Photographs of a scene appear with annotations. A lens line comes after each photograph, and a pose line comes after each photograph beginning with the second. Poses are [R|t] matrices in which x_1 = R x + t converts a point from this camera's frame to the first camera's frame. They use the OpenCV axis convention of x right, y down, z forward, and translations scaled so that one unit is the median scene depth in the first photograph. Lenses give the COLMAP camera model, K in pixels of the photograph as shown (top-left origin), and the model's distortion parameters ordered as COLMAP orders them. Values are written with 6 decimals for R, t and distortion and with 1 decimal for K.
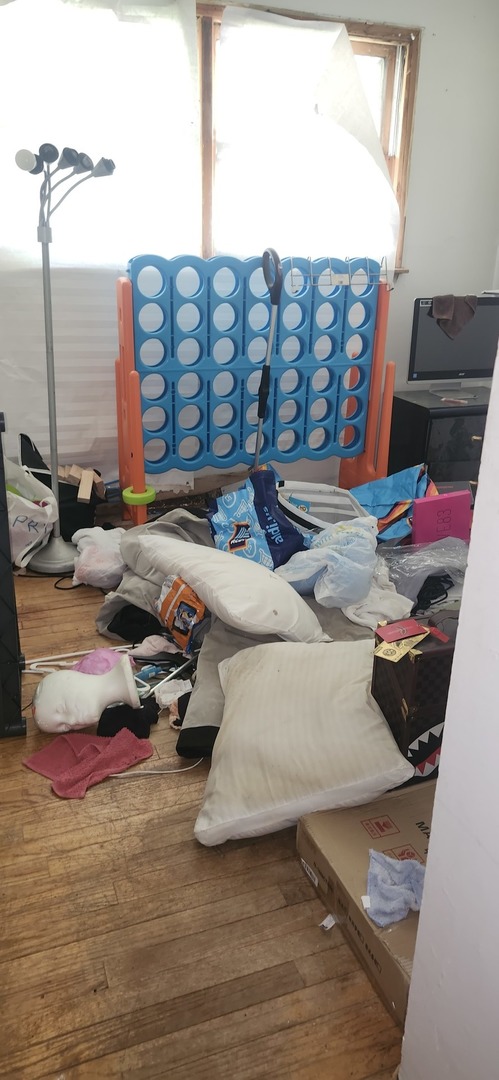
lens RADIAL K [[751.8, 0, 244.4], [0, 751.8, 536.0], [0, 0, 1]] dist [0.003546, 0.000137]
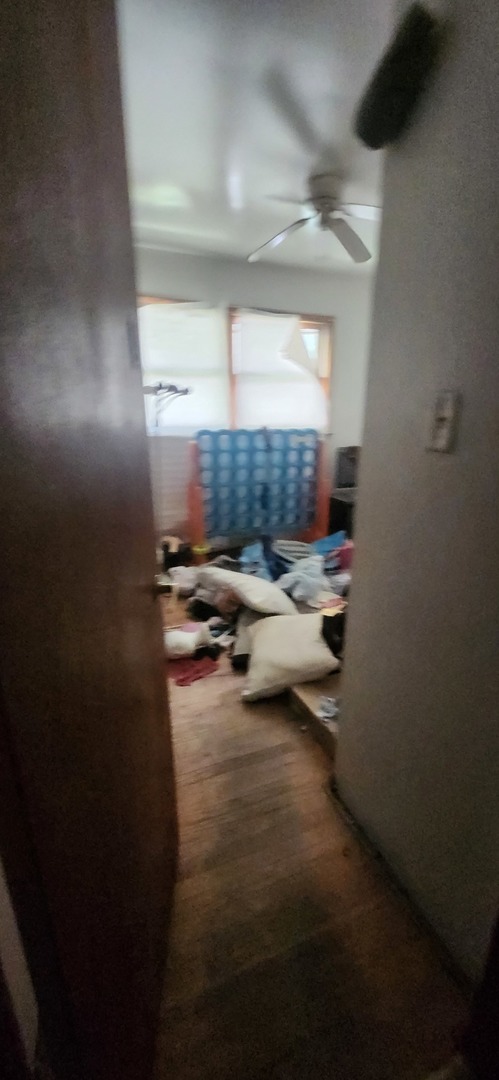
lens RADIAL K [[433.9, 0, 255.5], [0, 433.9, 556.0], [0, 0, 1]] dist [-0.001541, -0.000047]
pose [[0.999542, -0.025369, 0.016487, -0.021467], [0.026057, 0.998737, -0.042949, 0.018549], [-0.015377, 0.043358, 0.998941, -0.161045]]
